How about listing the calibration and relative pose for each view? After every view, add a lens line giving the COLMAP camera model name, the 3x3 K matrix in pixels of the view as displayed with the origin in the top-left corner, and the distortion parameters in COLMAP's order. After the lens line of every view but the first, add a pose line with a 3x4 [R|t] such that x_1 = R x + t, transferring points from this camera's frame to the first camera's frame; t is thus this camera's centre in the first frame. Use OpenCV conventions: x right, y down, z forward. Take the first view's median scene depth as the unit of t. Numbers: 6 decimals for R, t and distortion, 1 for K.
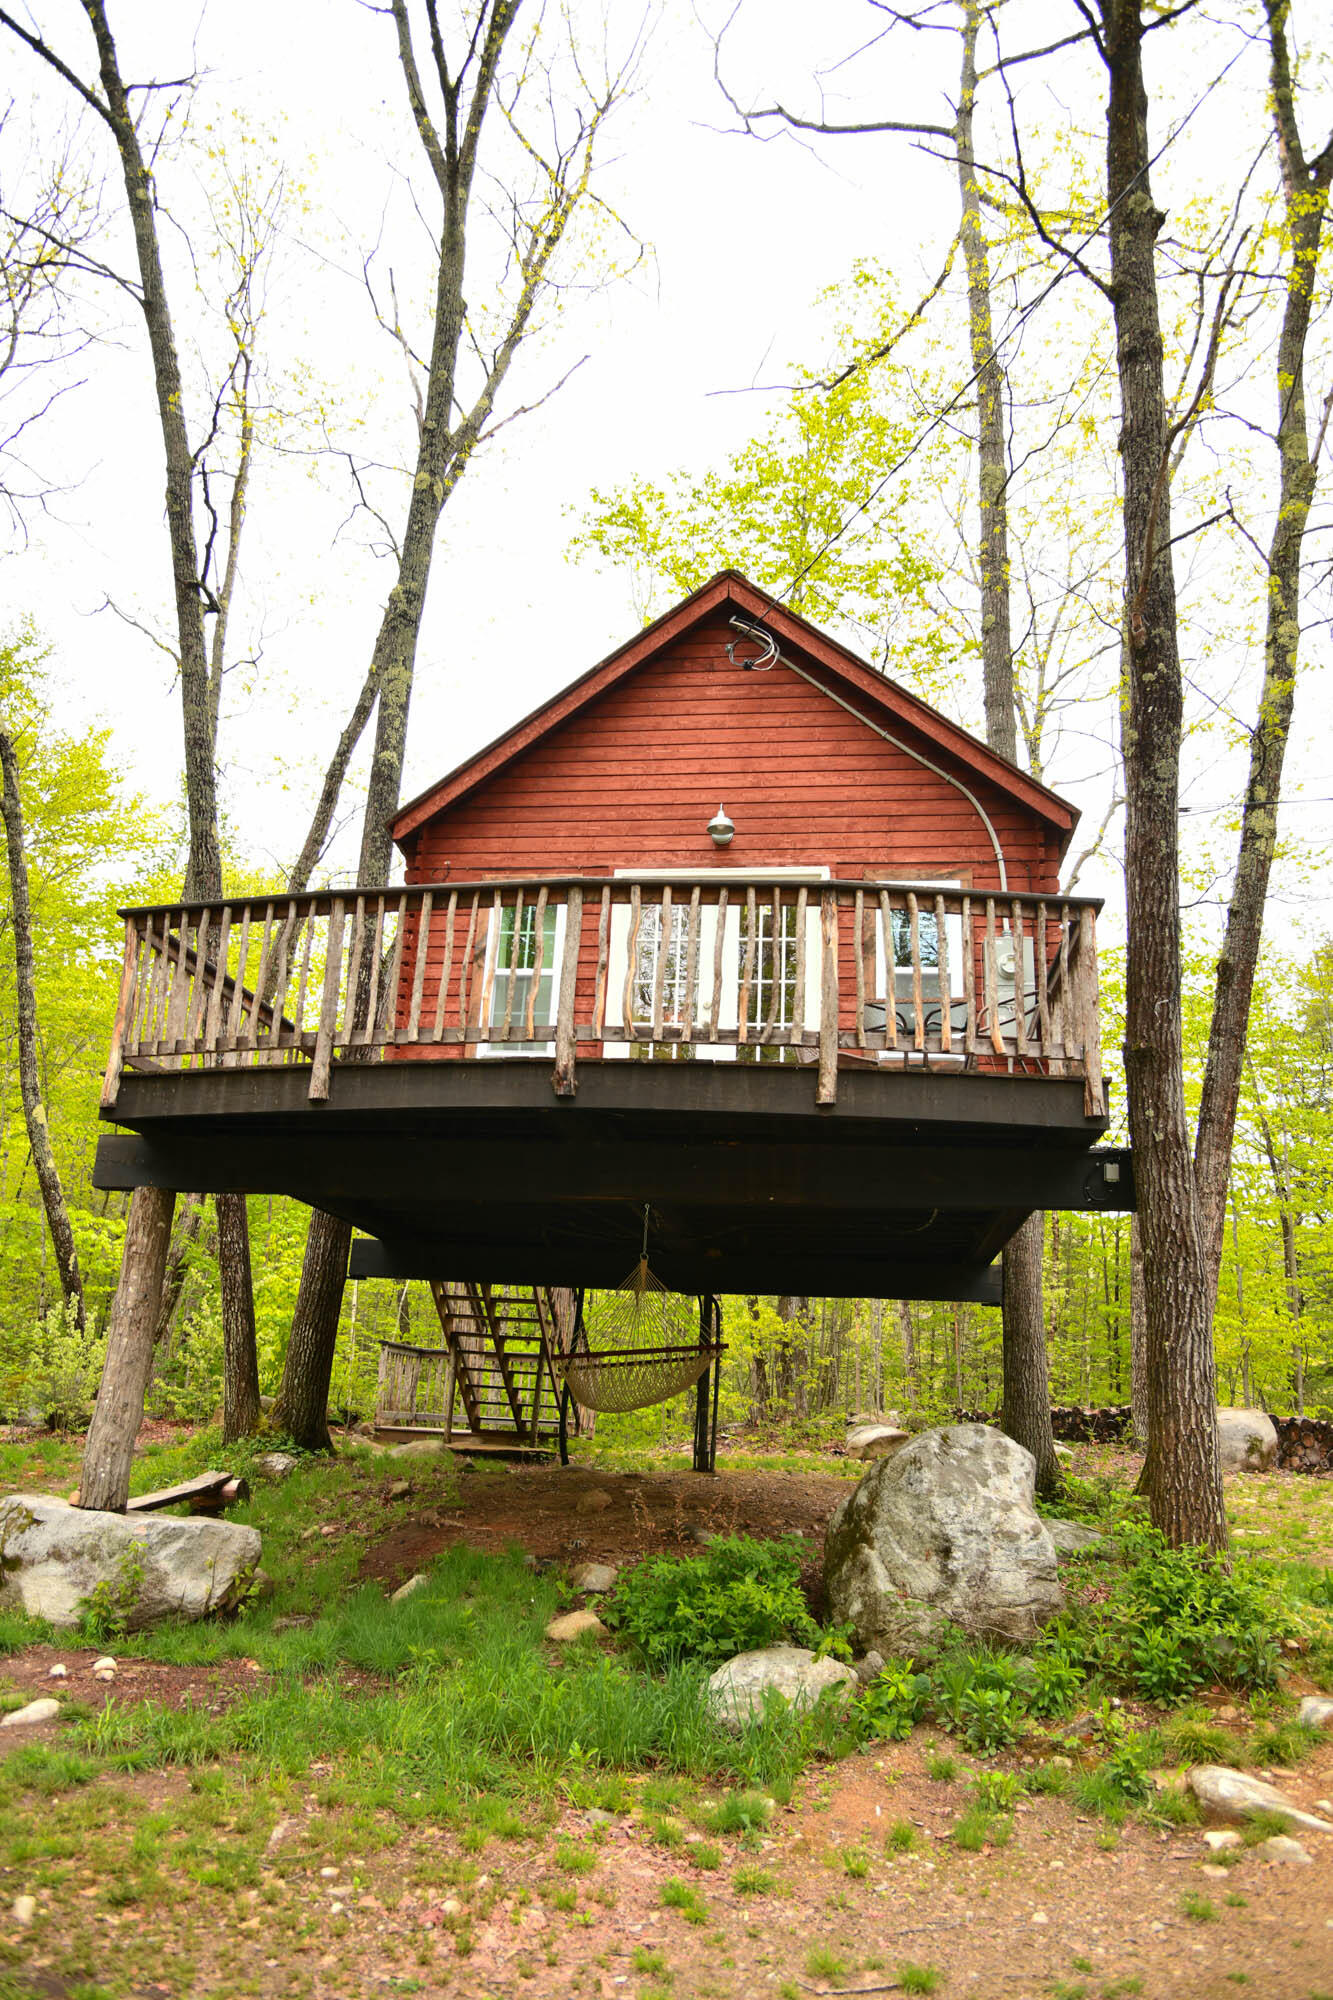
lens RADIAL K [[1363.0, 0, 666.5], [0, 1363.0, 1000.0], [0, 0, 1]] dist [-0.039035, 0.005705]
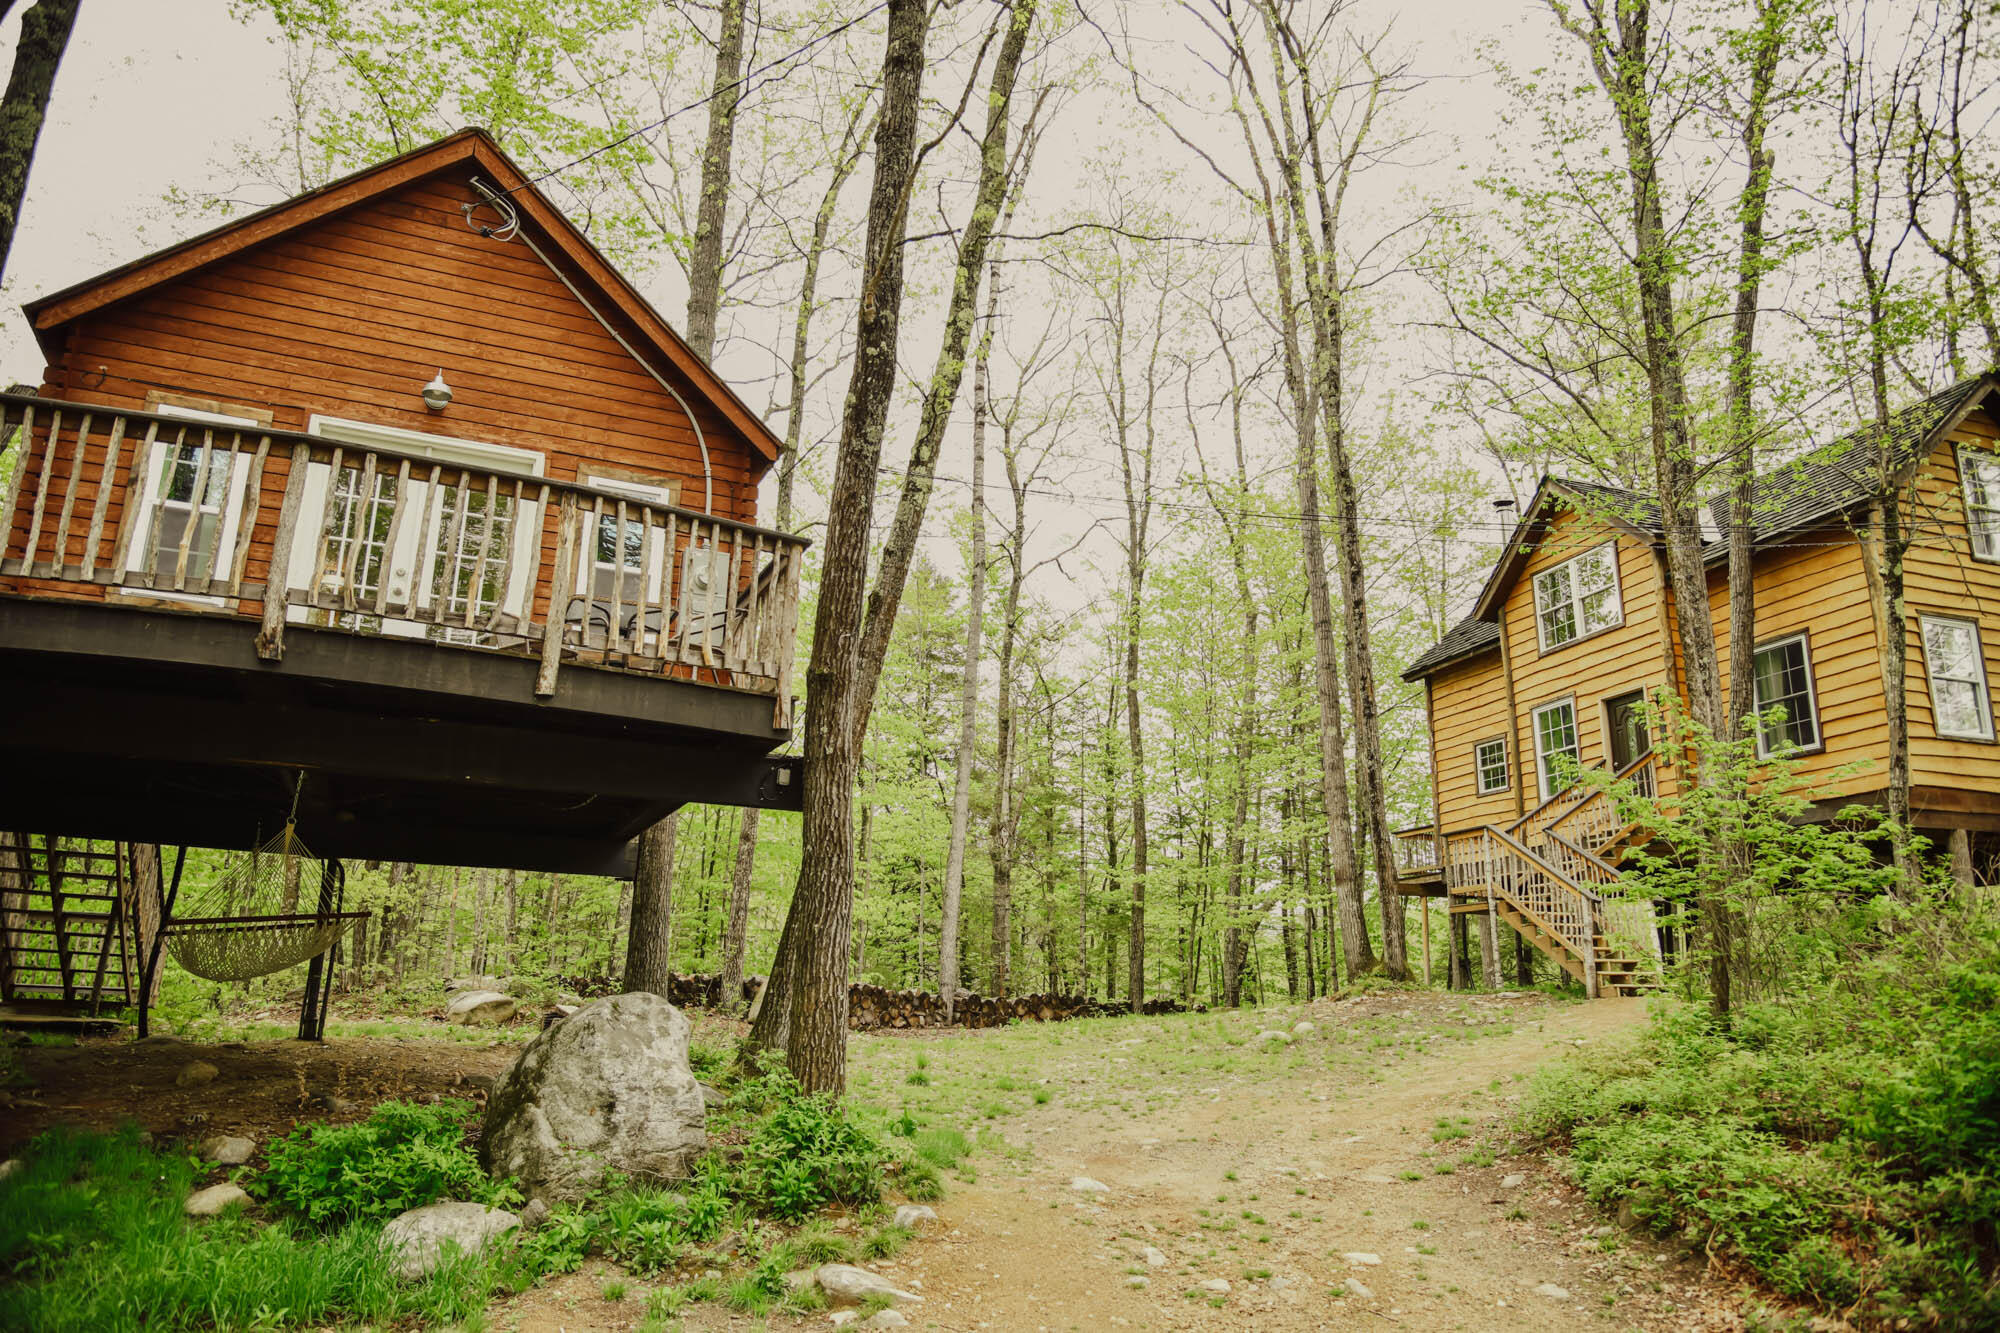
lens RADIAL K [[1372.1, 0, 1004.6], [0, 1372.1, 654.9], [0, 0, 1]] dist [-0.032701, 0.004495]
pose [[0.851677, 0.112278, 0.511898, -0.120593], [-0.145848, 0.988972, 0.025740, -0.032569], [-0.503363, -0.096581, 0.858661, -0.082631]]
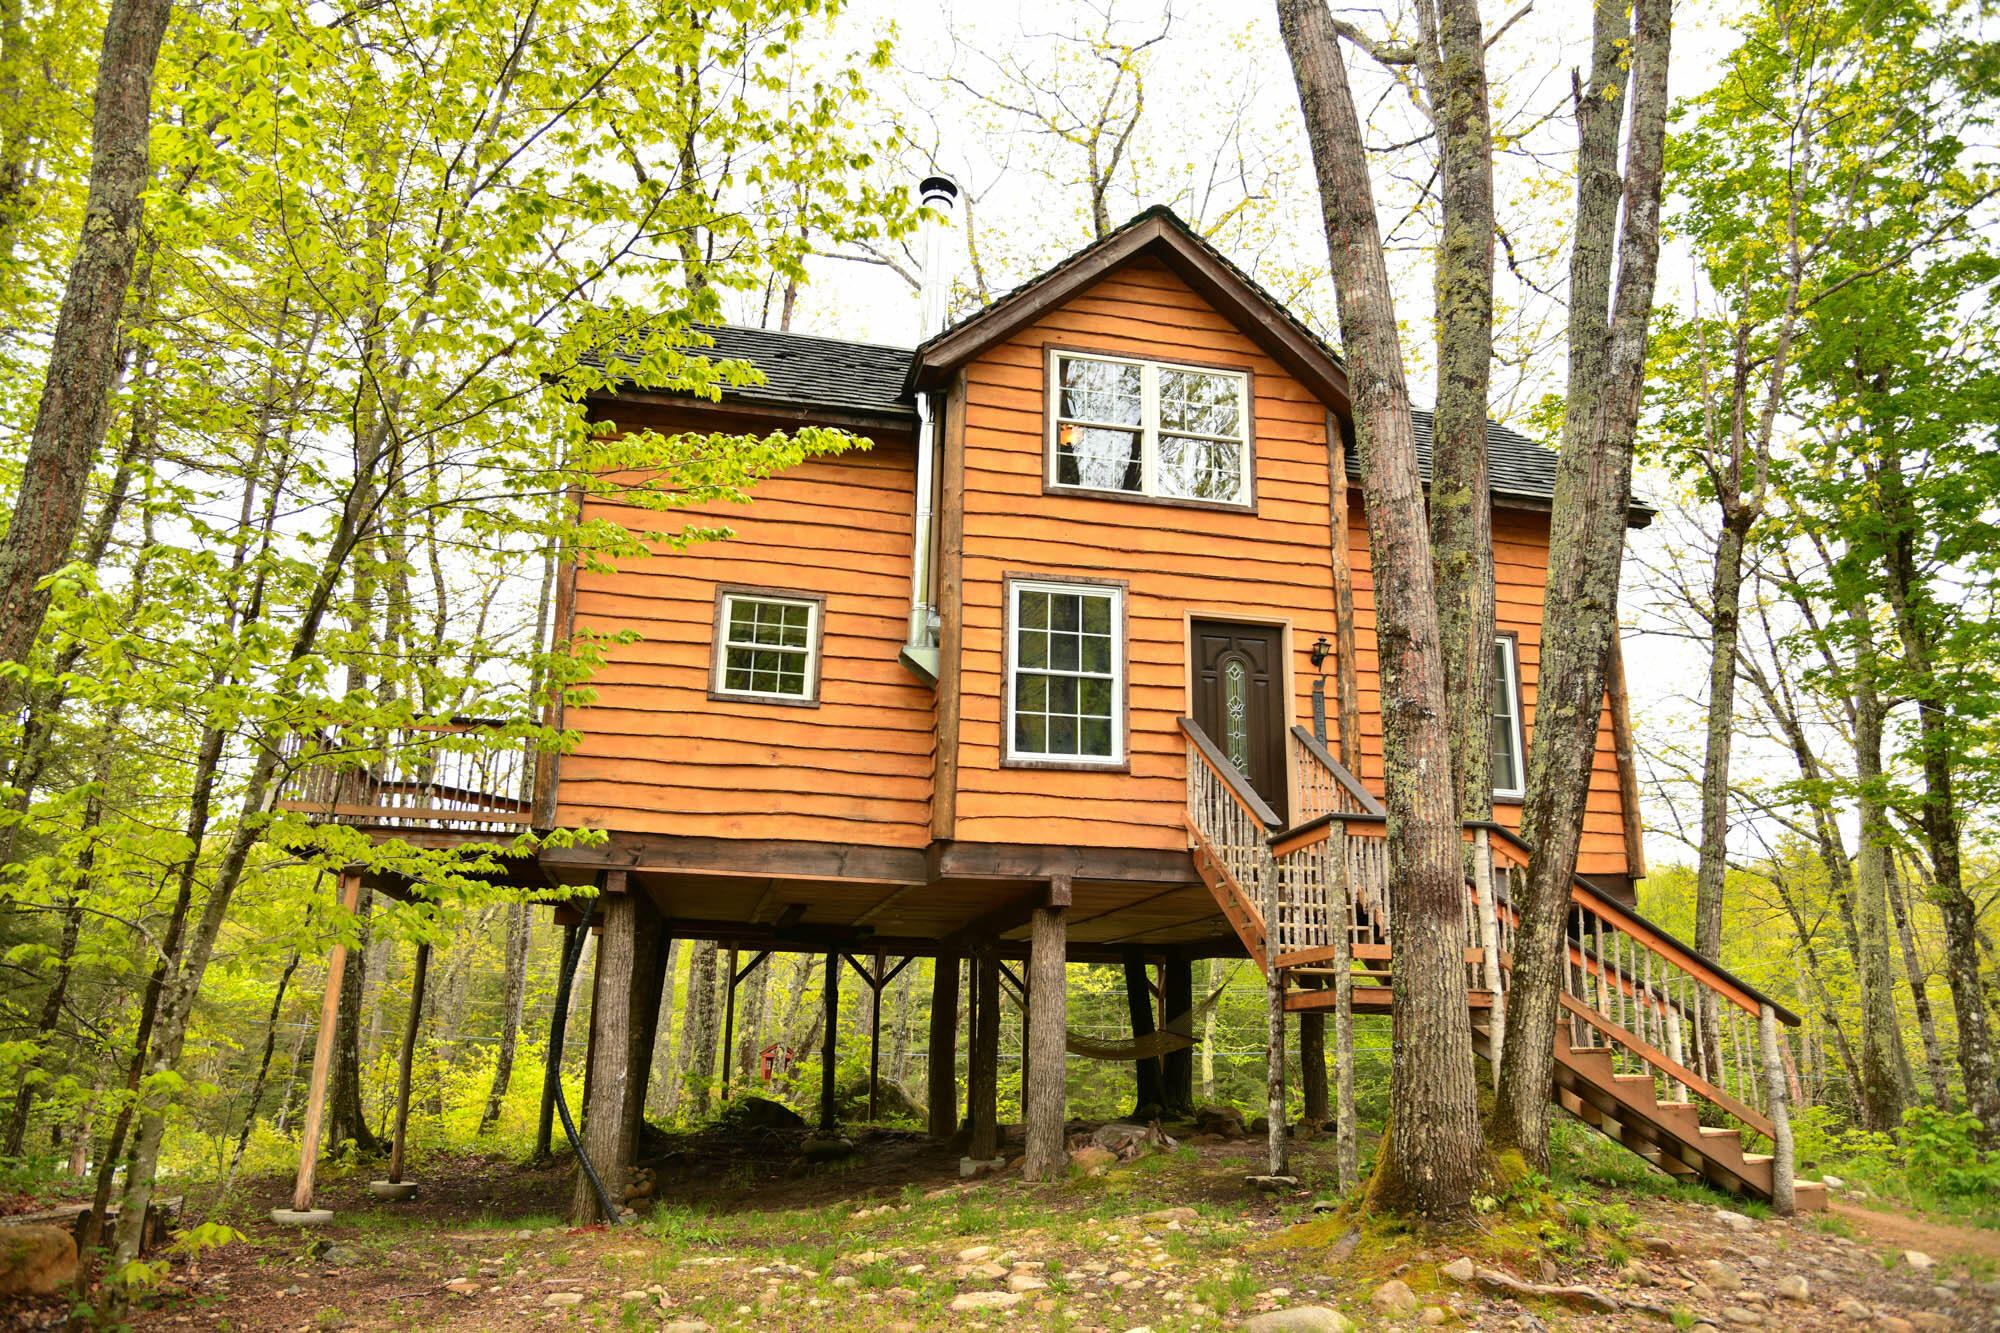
lens RADIAL K [[1363.0, 0, 1000.0], [0, 1363.0, 666.5], [0, 0, 1]] dist [-0.039035, 0.005705]
pose [[-0.436212, 0.200848, 0.877143, 0.754816], [-0.309826, 0.881647, -0.355959, 0.446157], [-0.844824, -0.427035, -0.322357, 1.679806]]
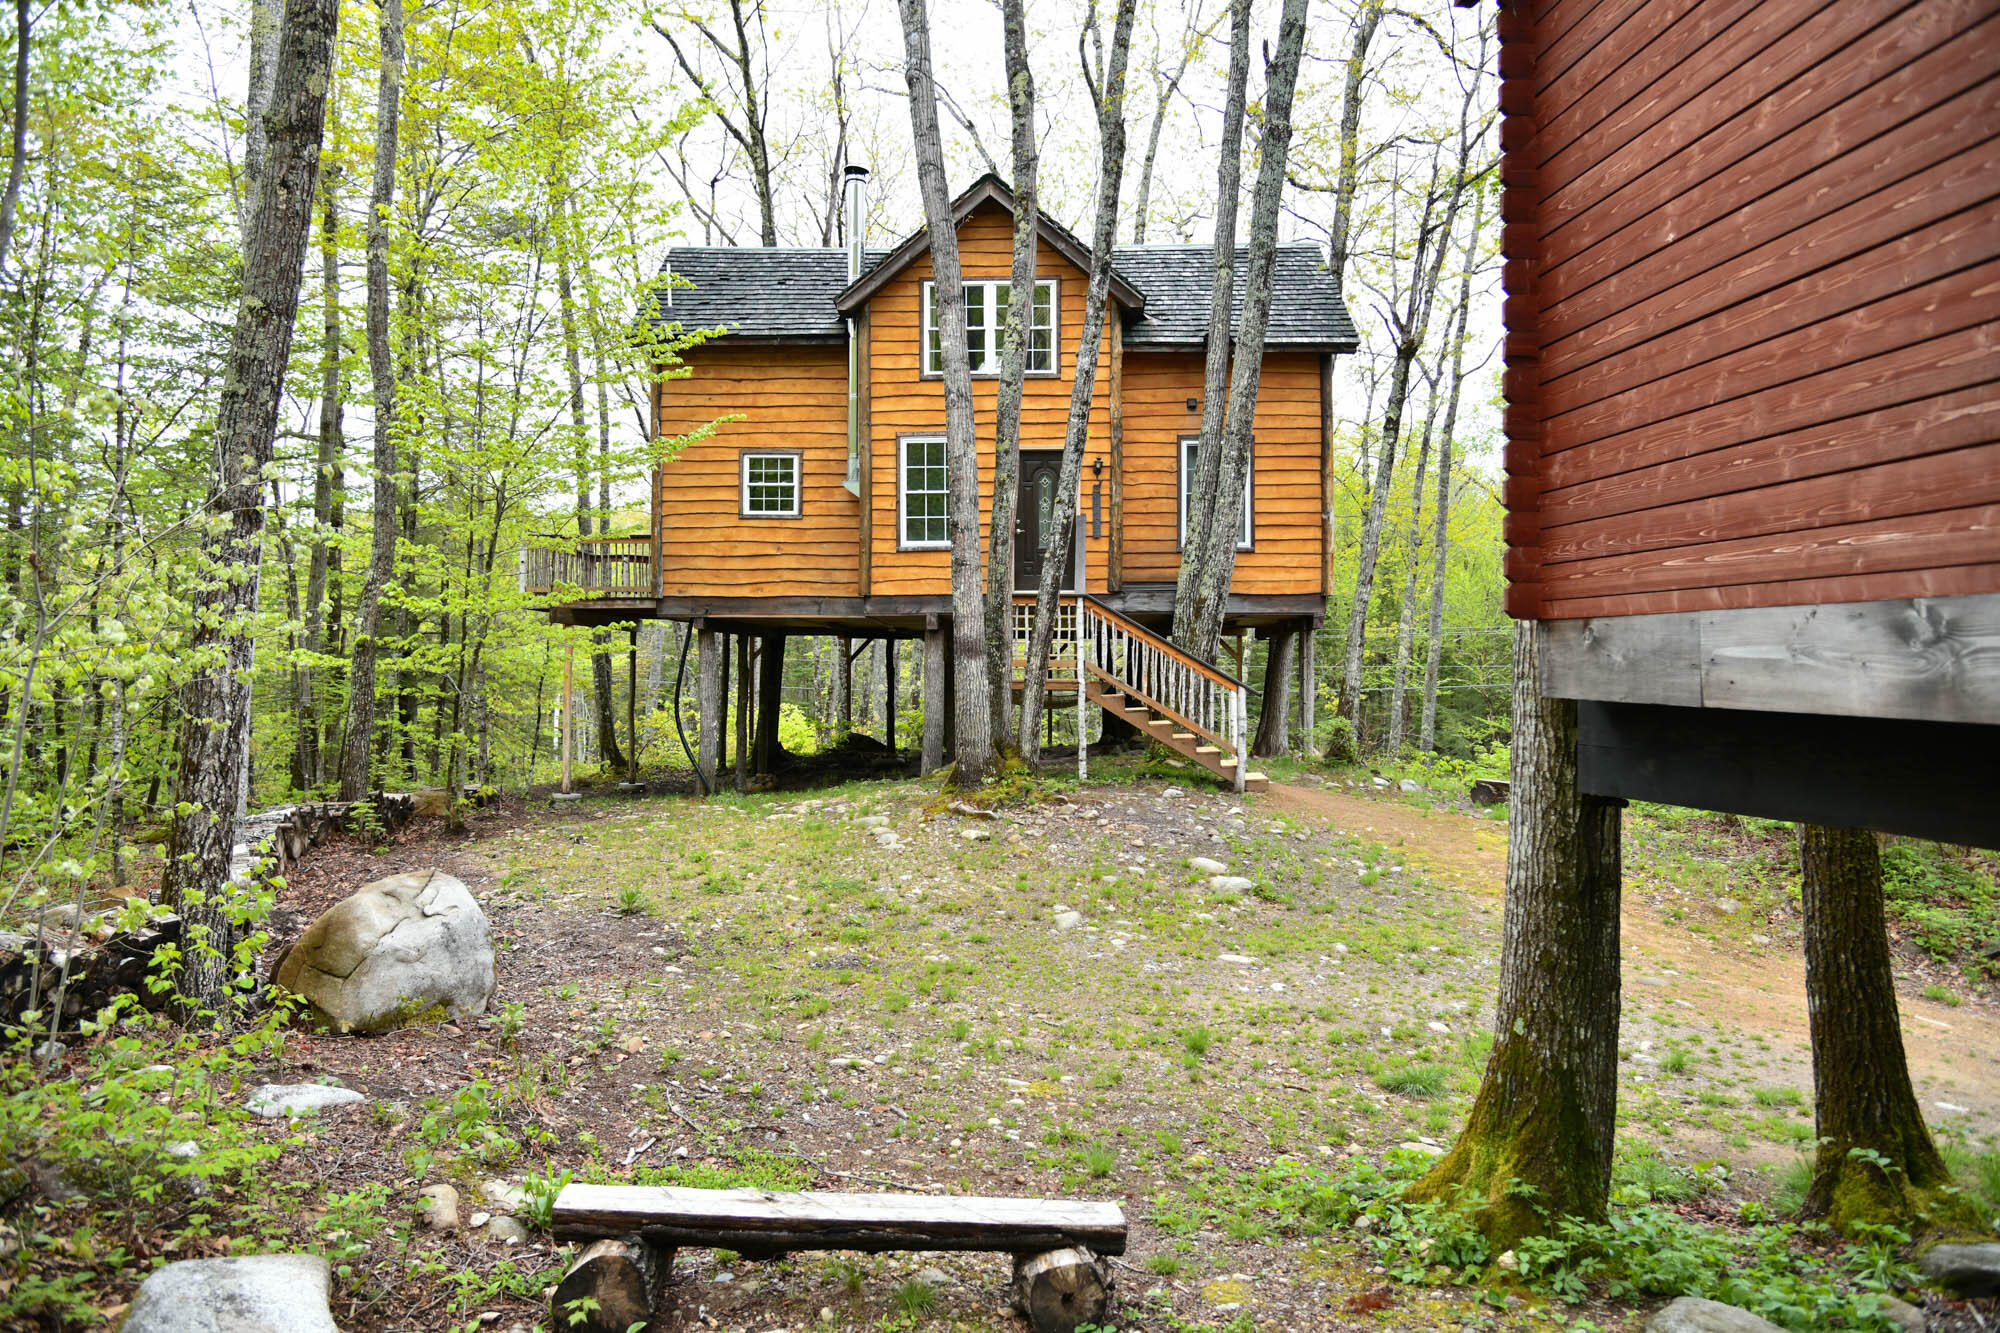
lens RADIAL K [[1363.0, 0, 1000.0], [0, 1363.0, 666.5], [0, 0, 1]] dist [-0.039035, 0.005705]
pose [[-0.213922, -0.027549, 0.976462, -0.135069], [-0.308986, 0.950187, -0.040885, 0.316754], [-0.926696, -0.310459, -0.211778, 1.515716]]
